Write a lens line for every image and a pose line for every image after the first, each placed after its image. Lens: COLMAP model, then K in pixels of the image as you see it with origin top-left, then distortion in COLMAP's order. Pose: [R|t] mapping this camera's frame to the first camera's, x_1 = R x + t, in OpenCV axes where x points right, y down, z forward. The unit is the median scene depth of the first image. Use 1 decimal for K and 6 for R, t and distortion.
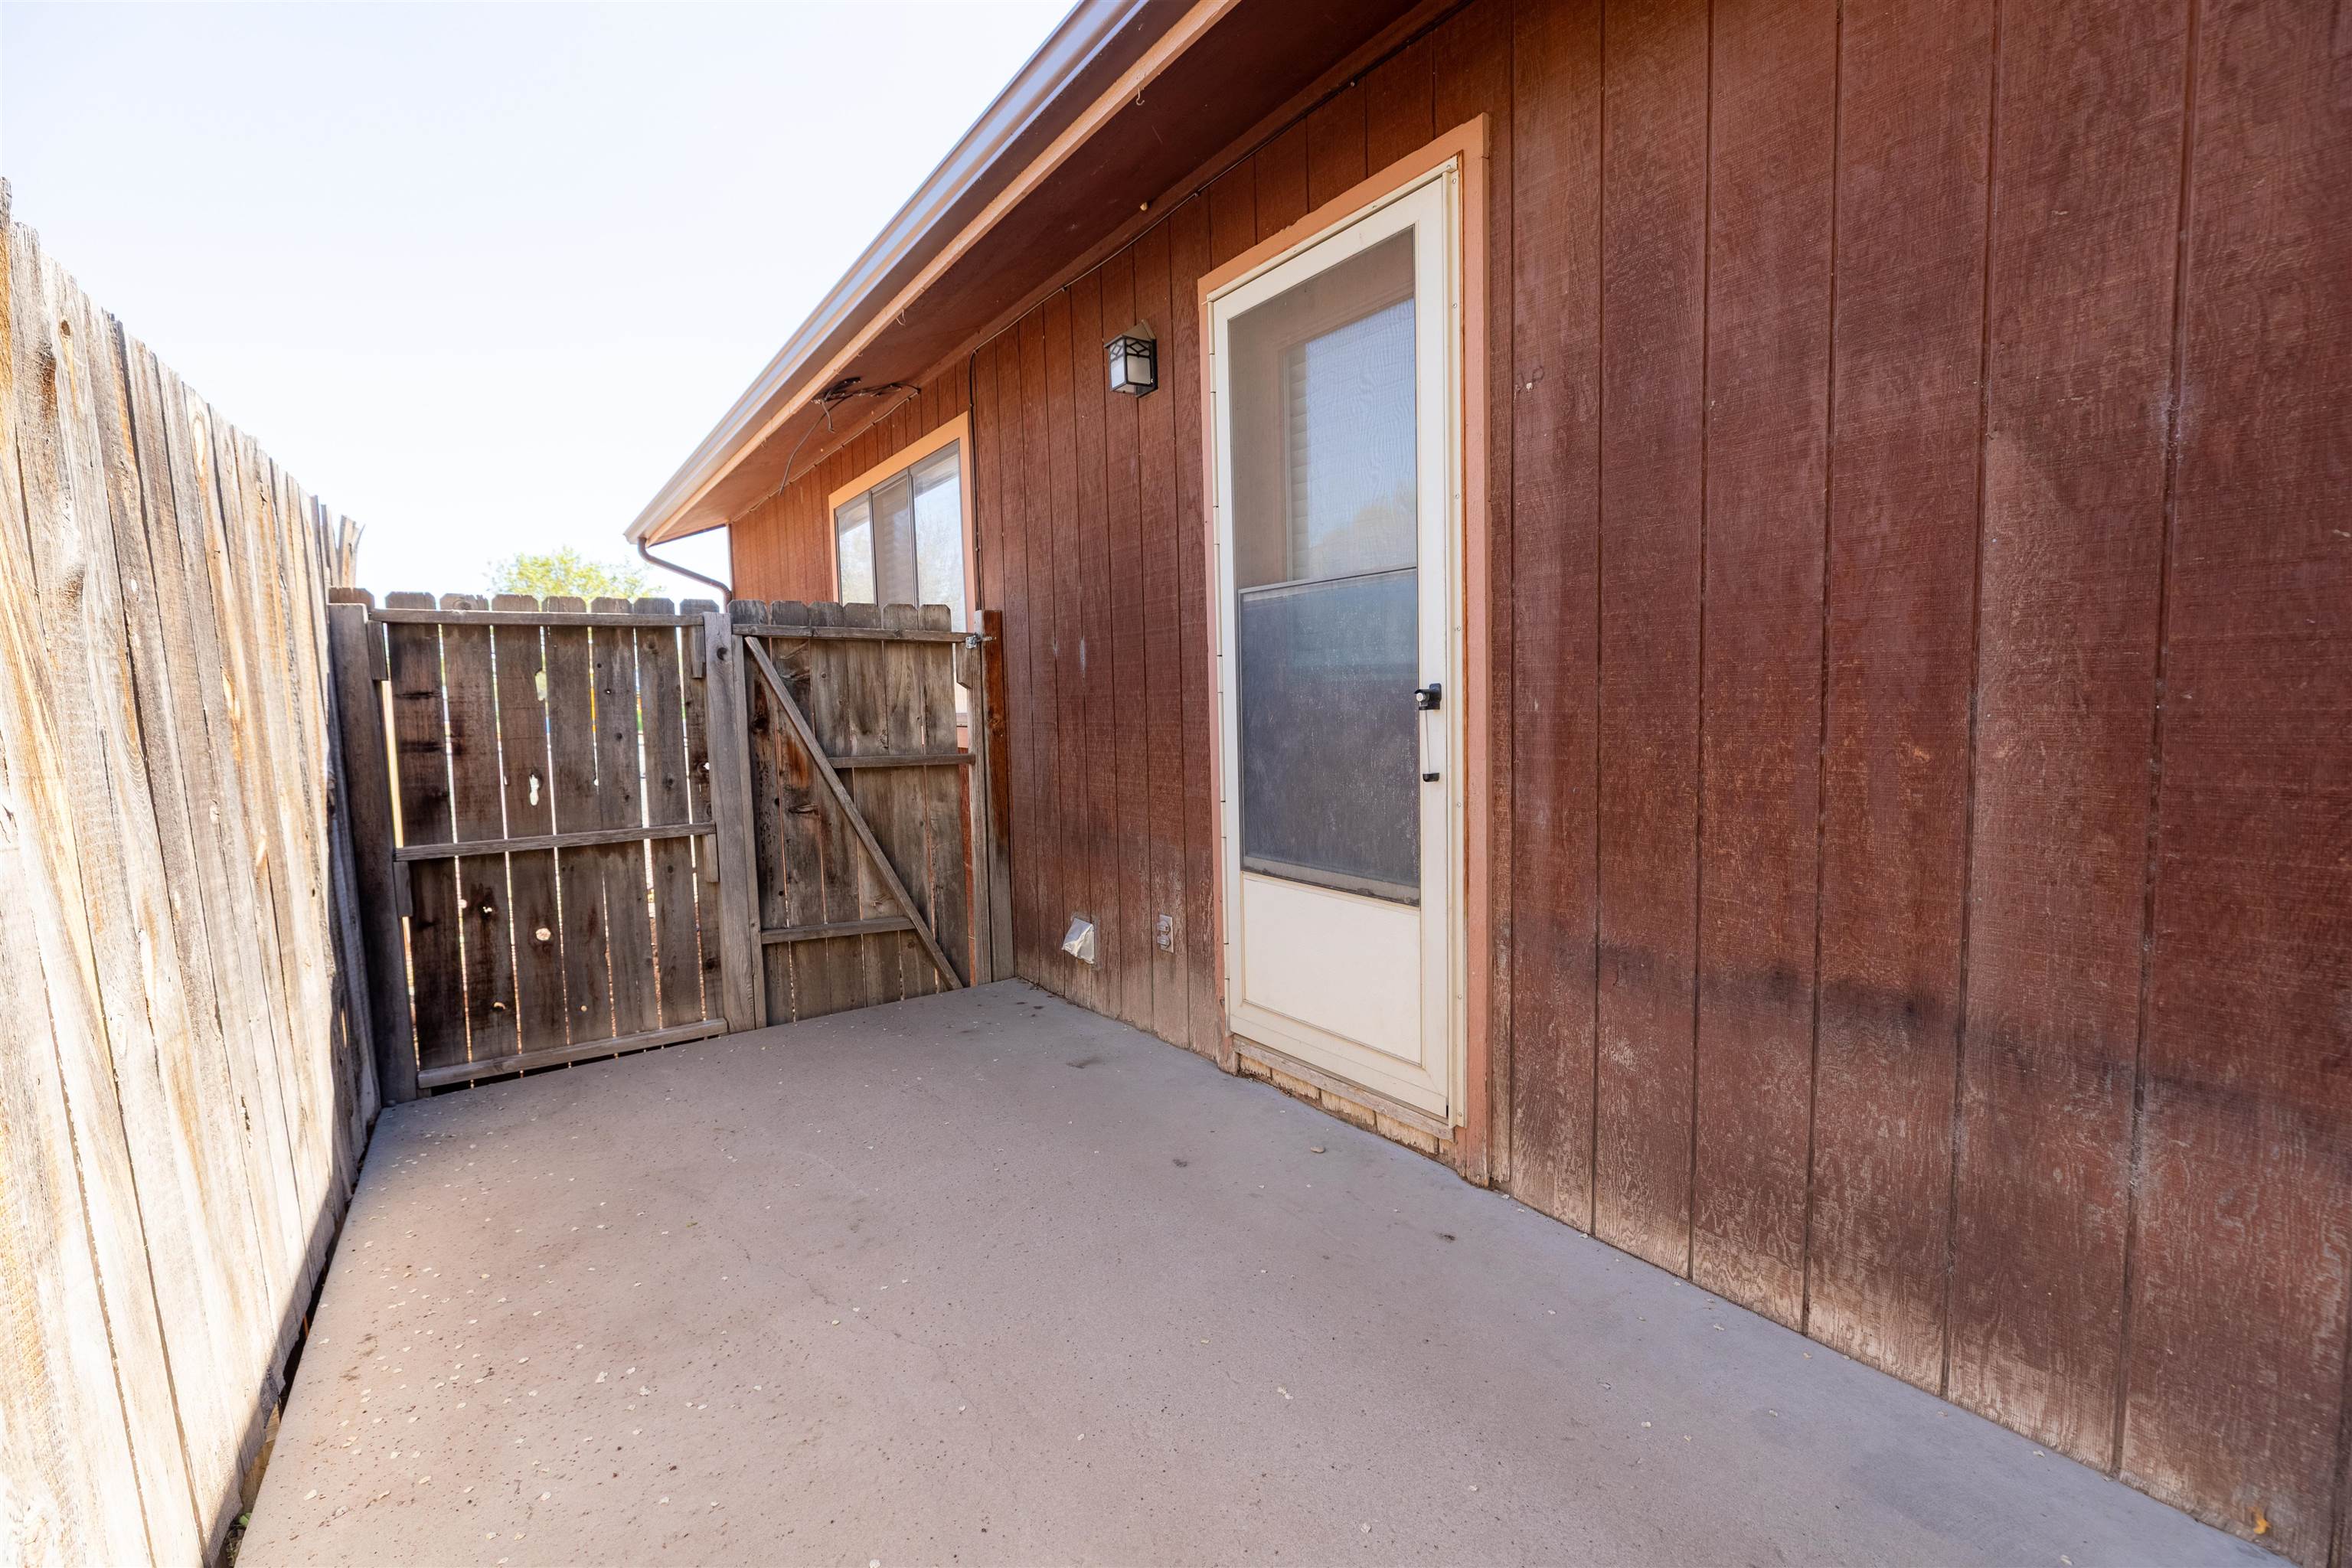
lens RADIAL K [[1055.2, 0, 1164.1], [0, 1055.2, 780.3], [0, 0, 1]] dist [-0.003976, 0.000881]
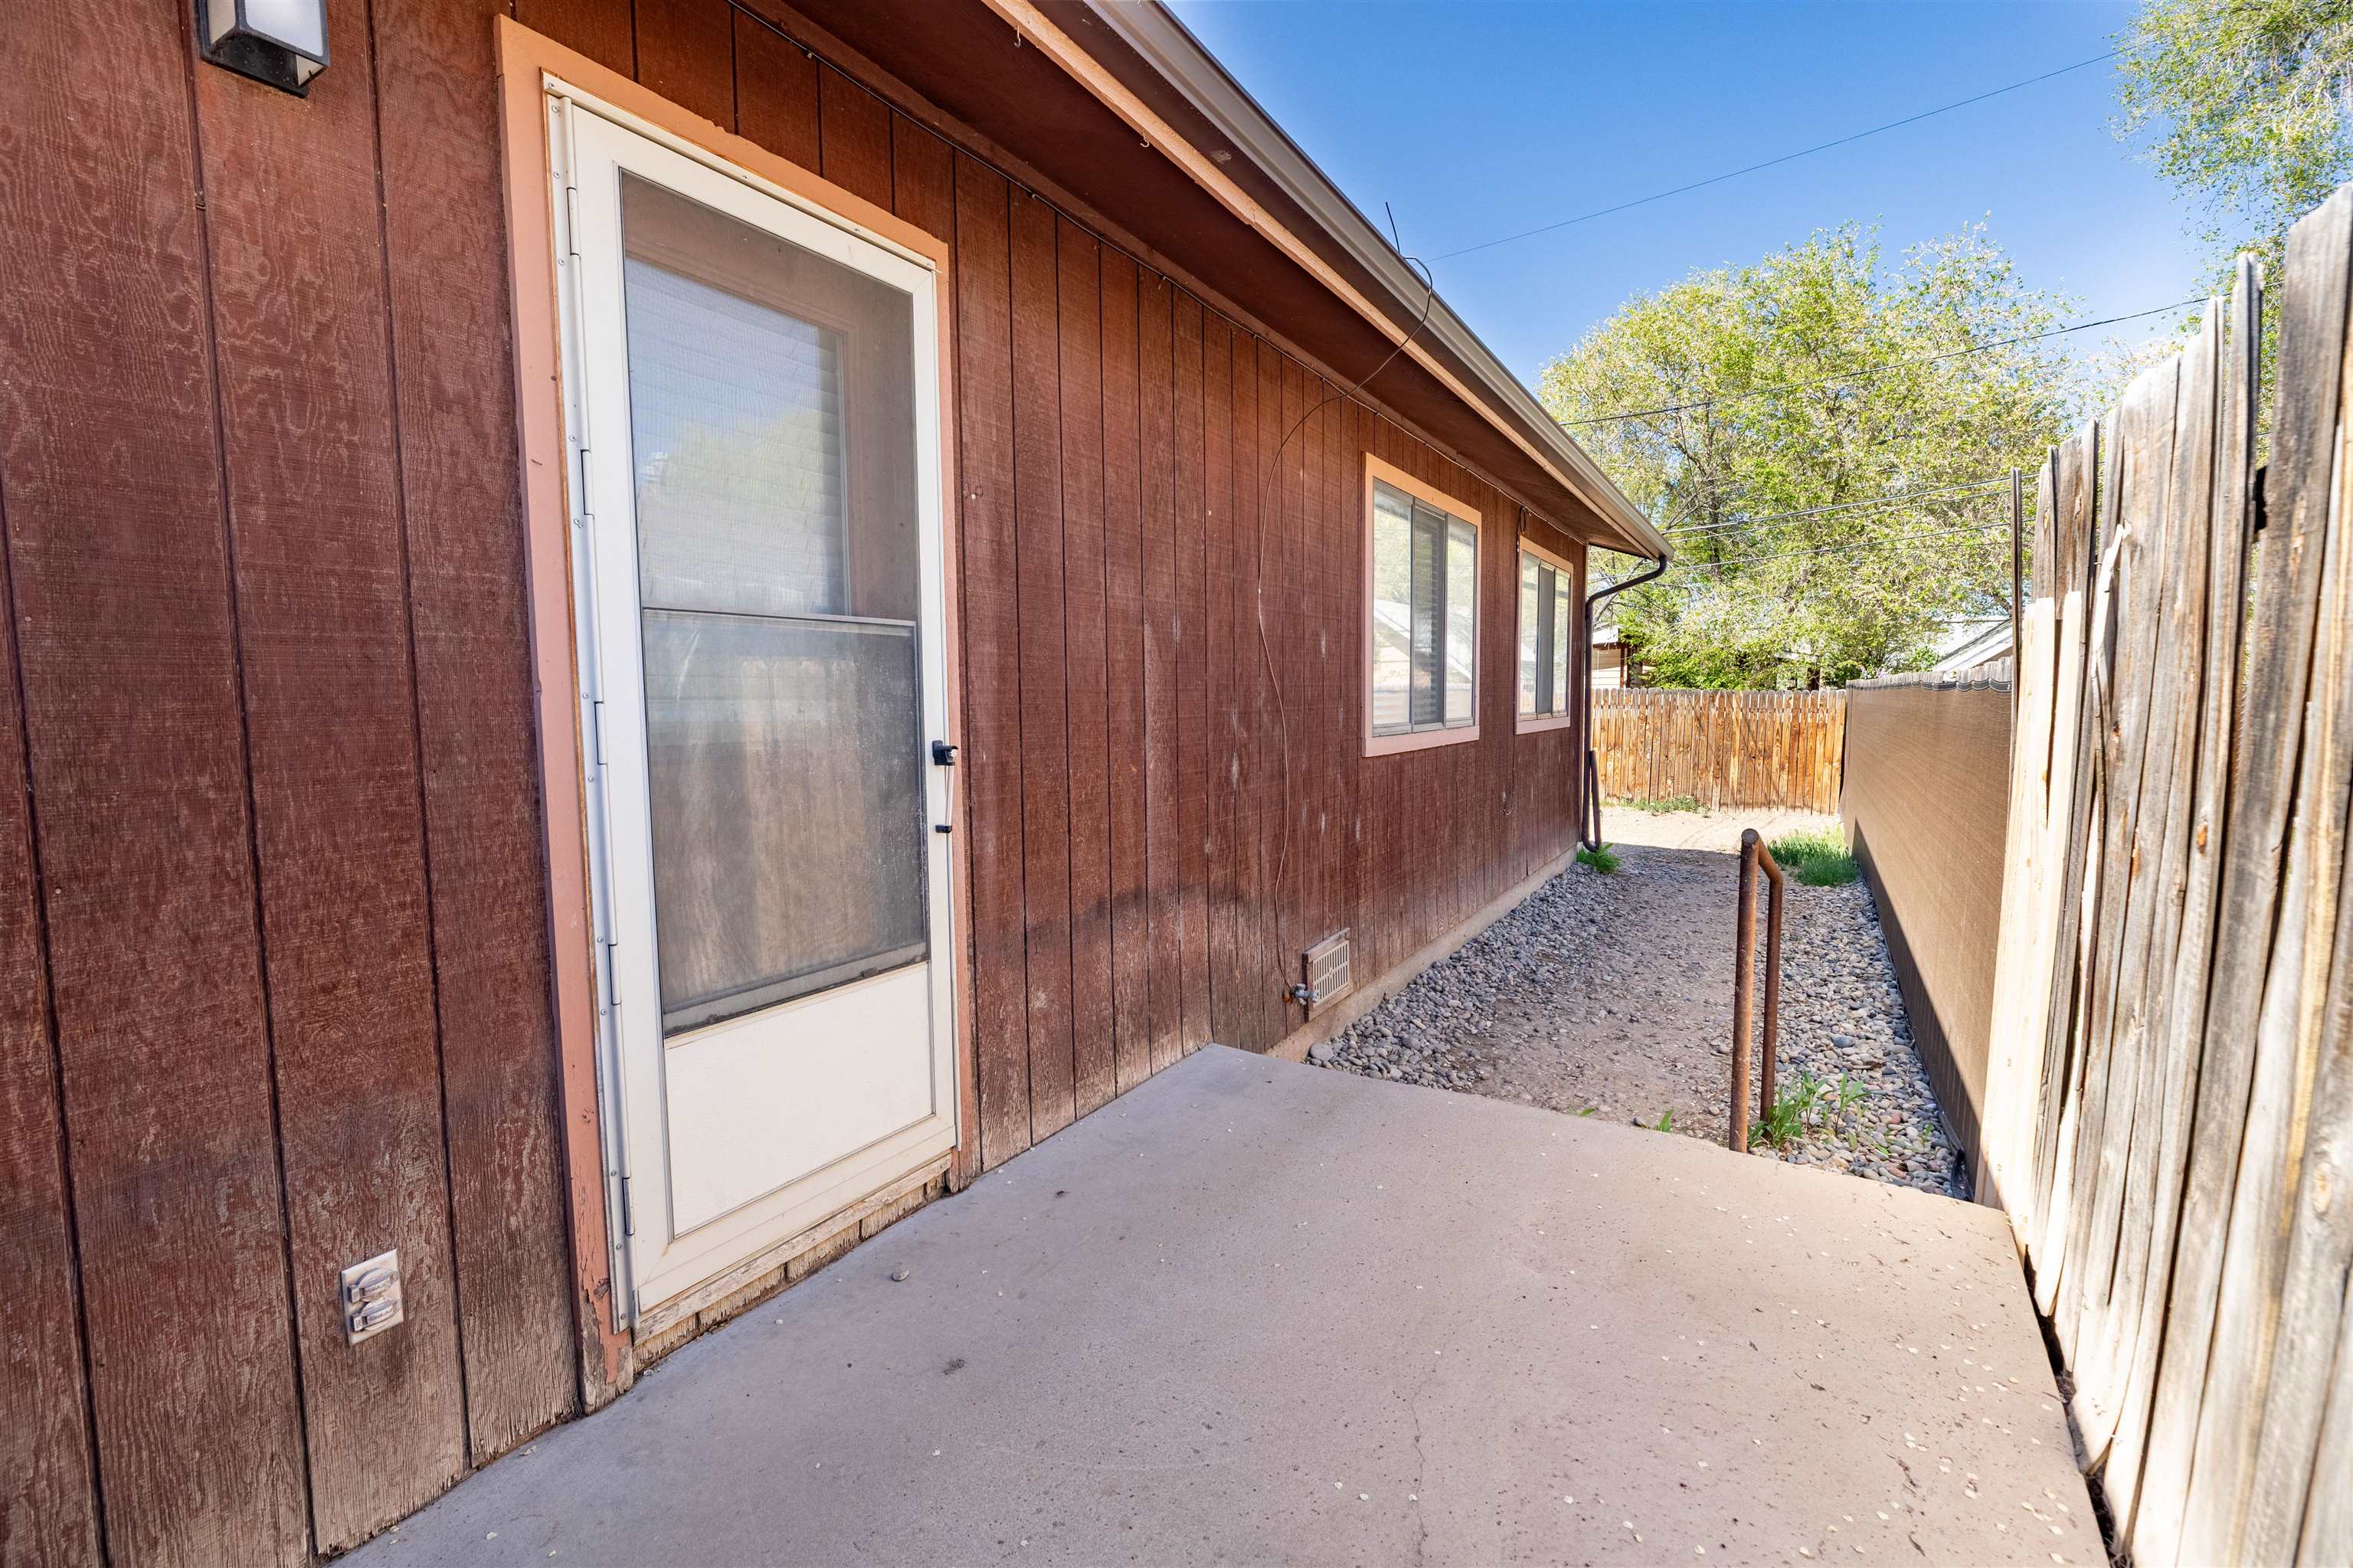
lens RADIAL K [[1055.6, 0, 1164.6], [0, 1055.6, 780.3], [0, 0, 1]] dist [-0.003976, 0.000881]
pose [[-0.421435, -0.039979, 0.905977, -0.881119], [0.095915, 0.991459, 0.088368, -0.136652], [-0.901772, 0.124138, -0.414001, 1.365273]]
